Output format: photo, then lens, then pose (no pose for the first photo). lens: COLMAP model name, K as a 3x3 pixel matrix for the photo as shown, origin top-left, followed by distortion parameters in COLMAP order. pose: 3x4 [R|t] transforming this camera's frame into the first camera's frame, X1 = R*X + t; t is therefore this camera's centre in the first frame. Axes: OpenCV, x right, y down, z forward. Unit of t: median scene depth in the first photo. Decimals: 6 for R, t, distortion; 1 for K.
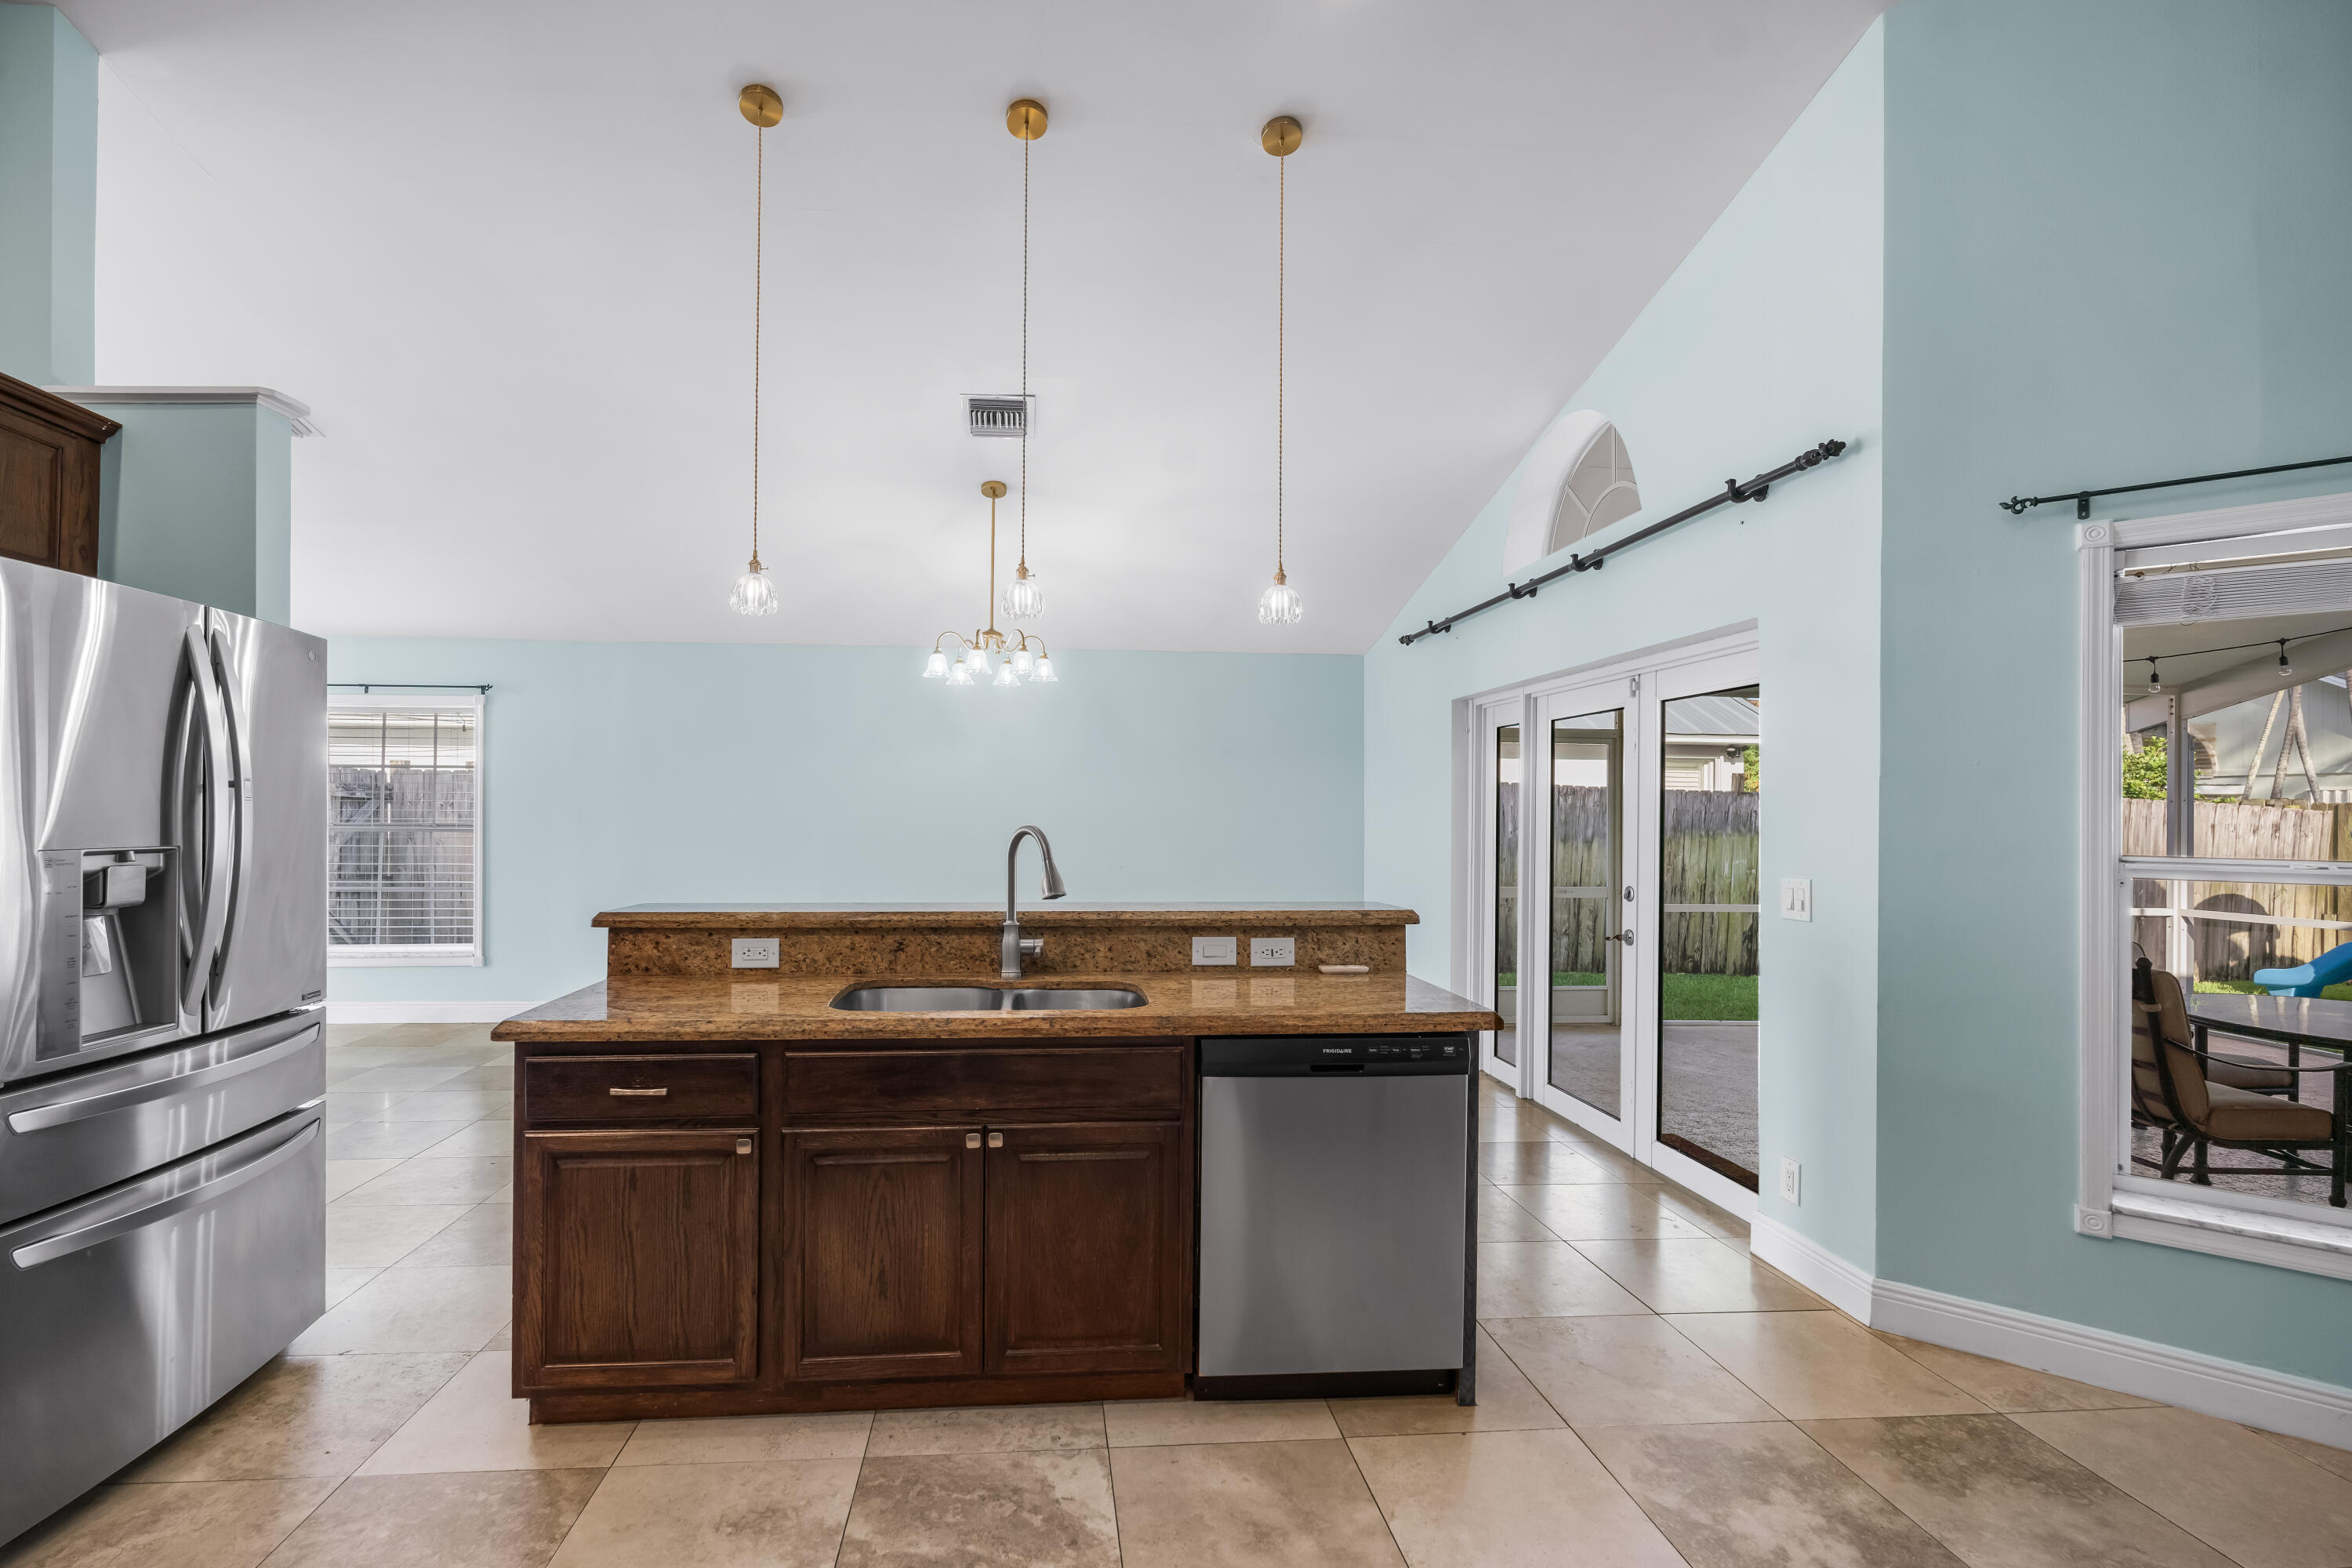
lens RADIAL K [[1100.2, 0, 1120.7], [0, 1100.2, 805.5], [0, 0, 1]] dist [-0.014549, 0.004493]
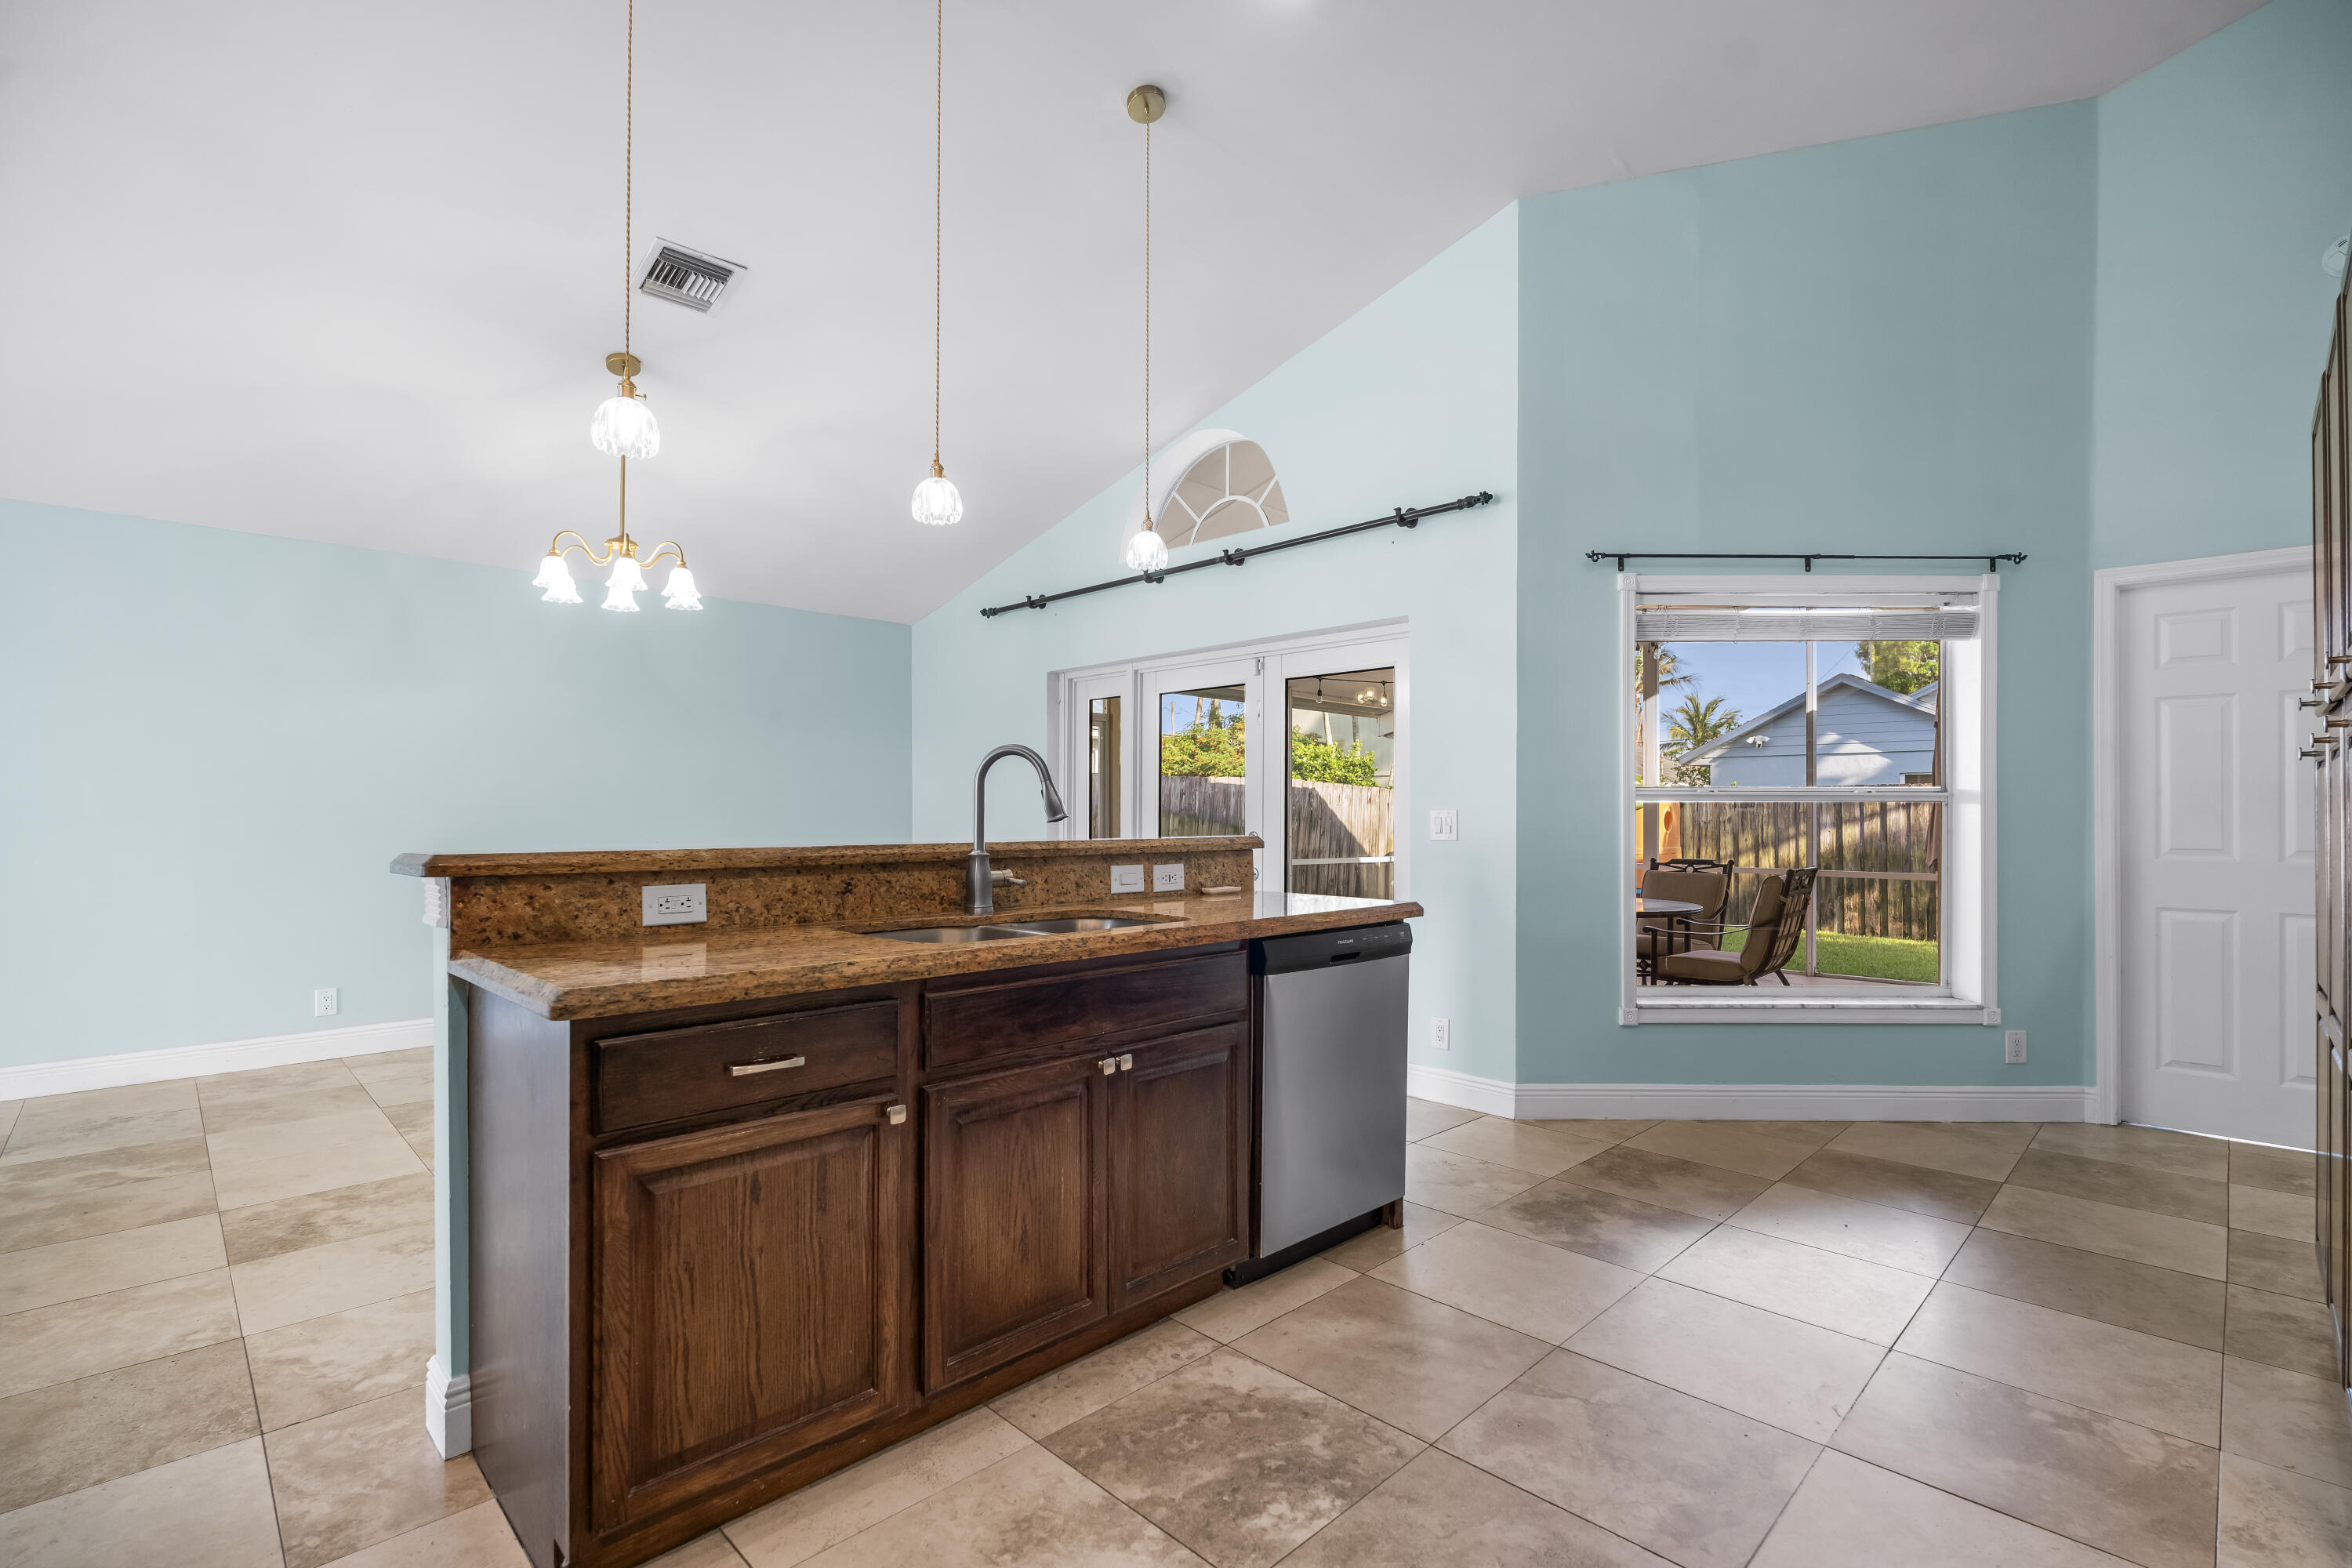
lens RADIAL K [[1085.0, 0, 1200.0], [0, 1085.0, 812.4], [0, 0, 1]] dist [-0.011250, 0.000256]
pose [[0.753259, -0.005049, 0.657705, -0.583331], [0.002413, 0.999985, 0.004913, 0.073218], [-0.657720, -0.002114, 0.753259, 0.219113]]
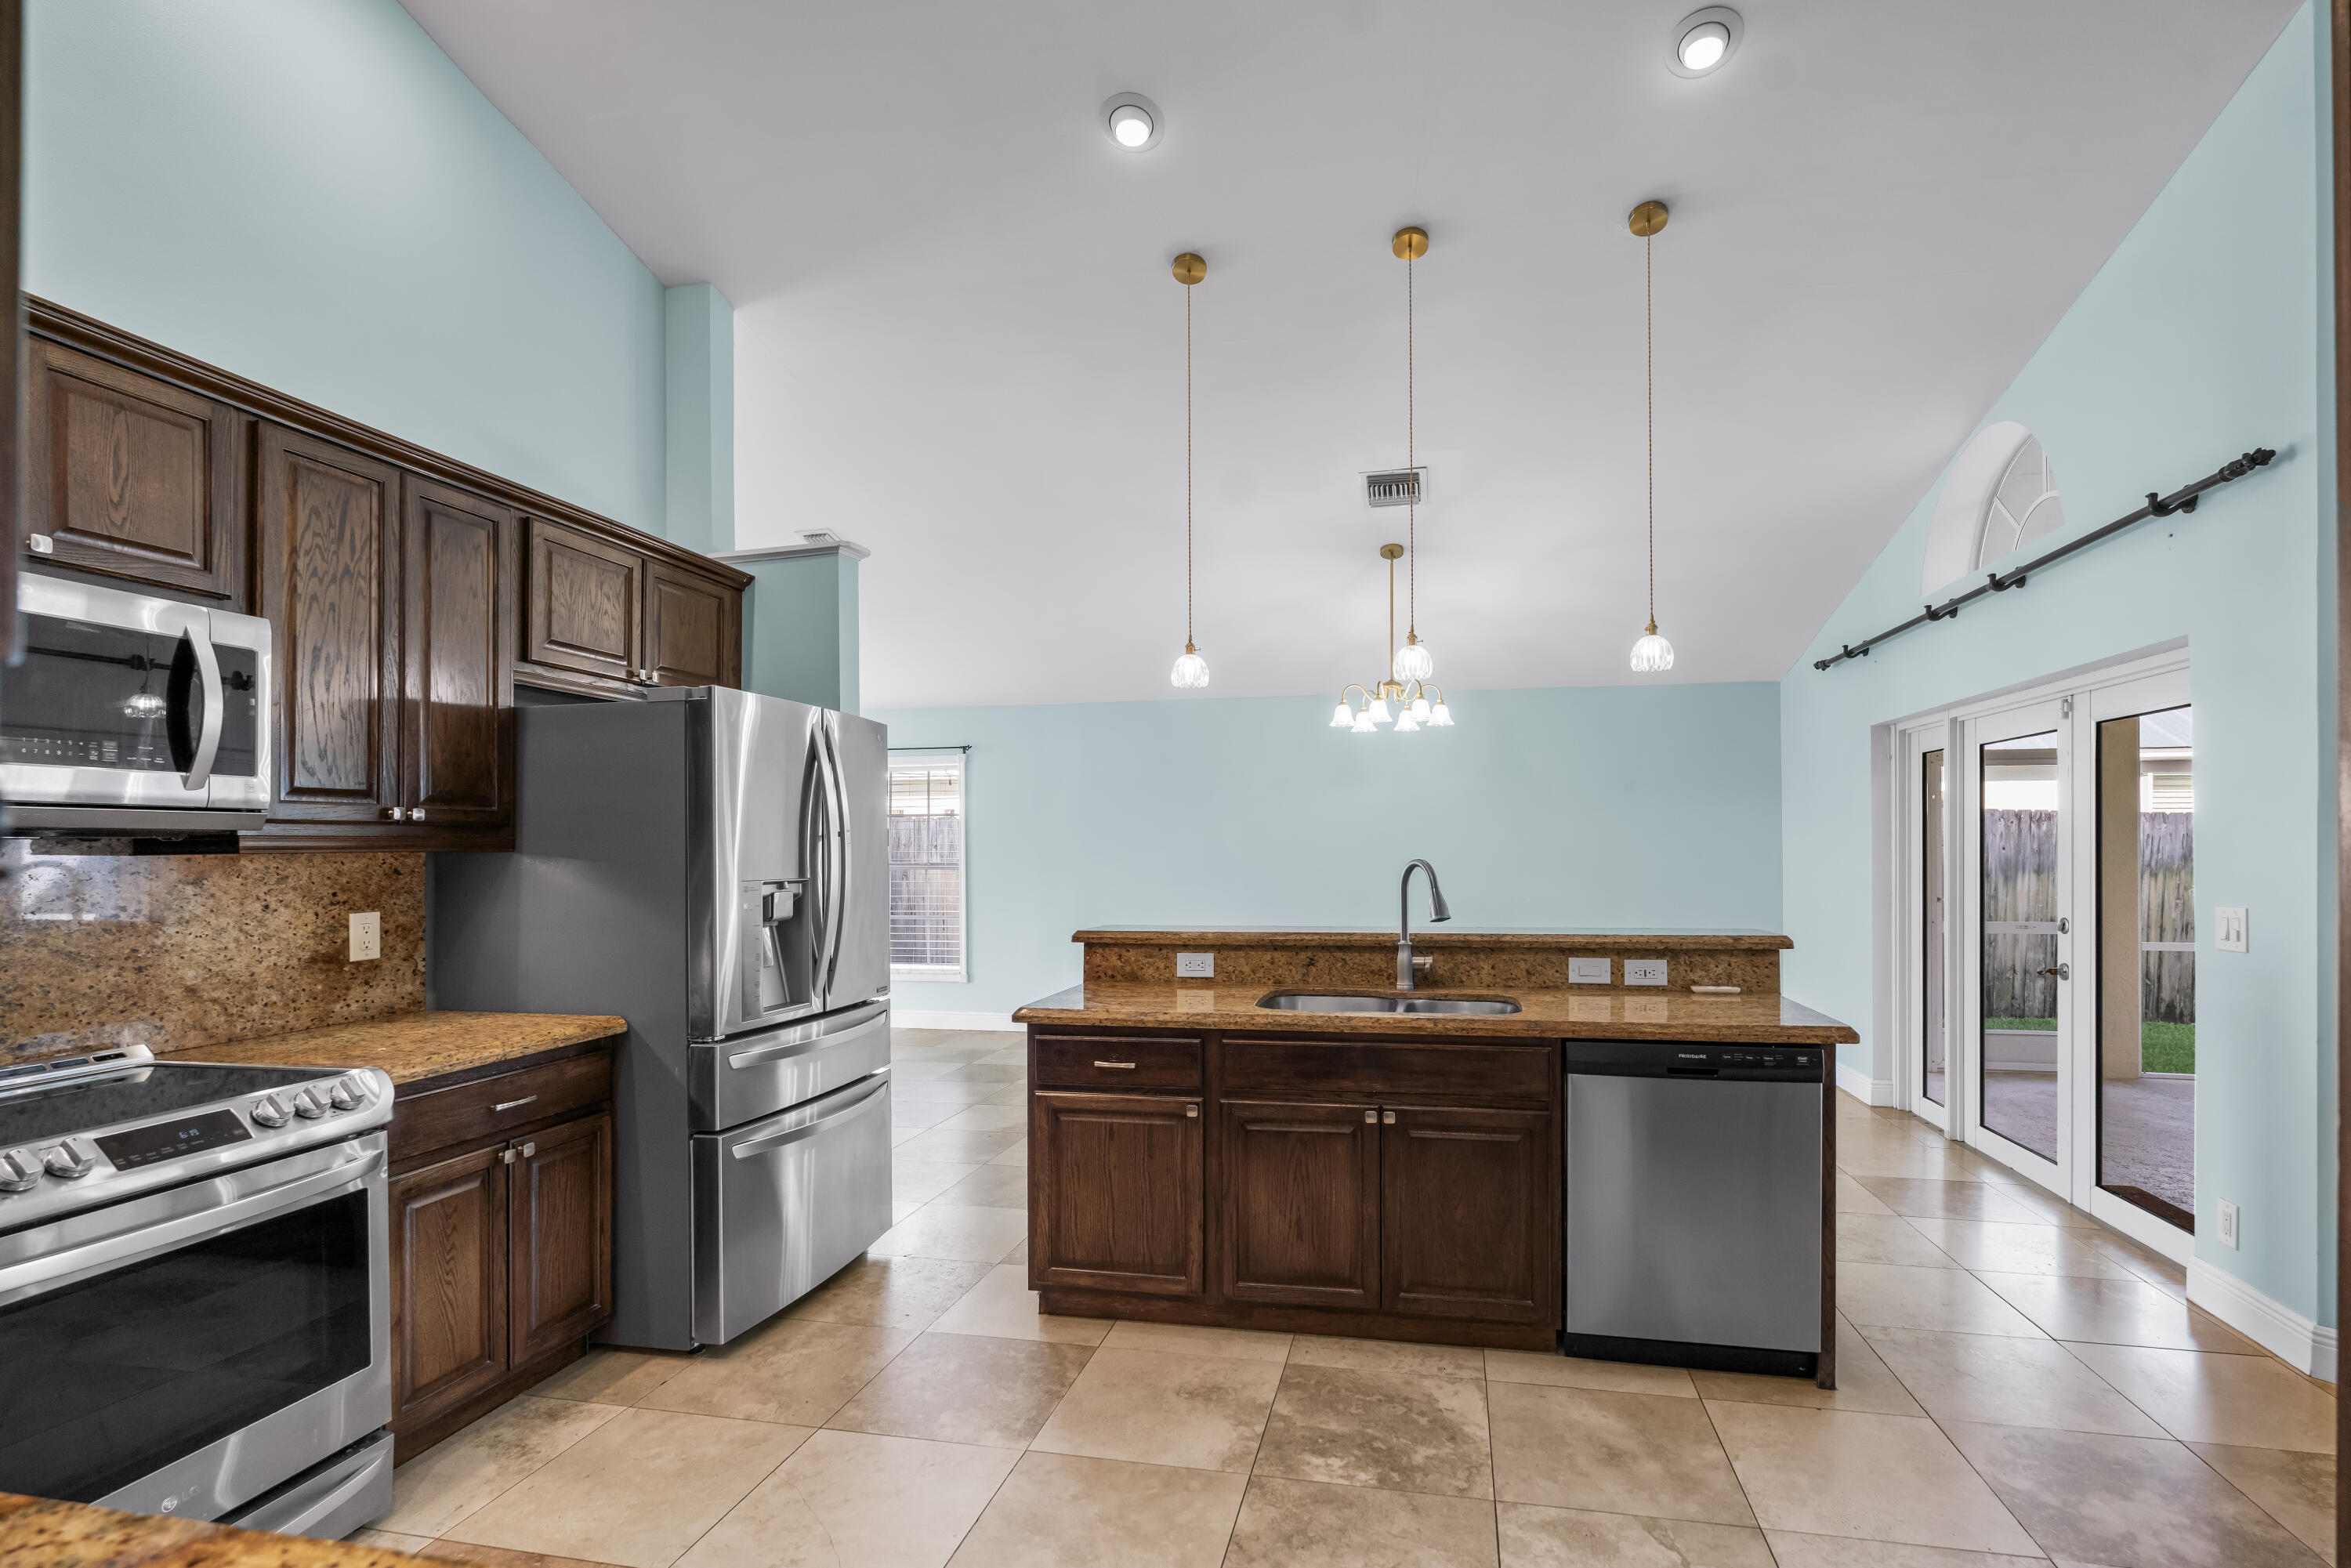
lens RADIAL K [[1120.1, 0, 1220.7], [0, 1120.1, 842.4], [0, 0, 1]] dist [-0.015166, 0.005840]
pose [[0.960577, -0.012890, -0.277716, 0.047116], [0.013249, 0.999912, -0.000584, -0.001674], [0.277699, -0.003118, 0.960663, -0.207325]]
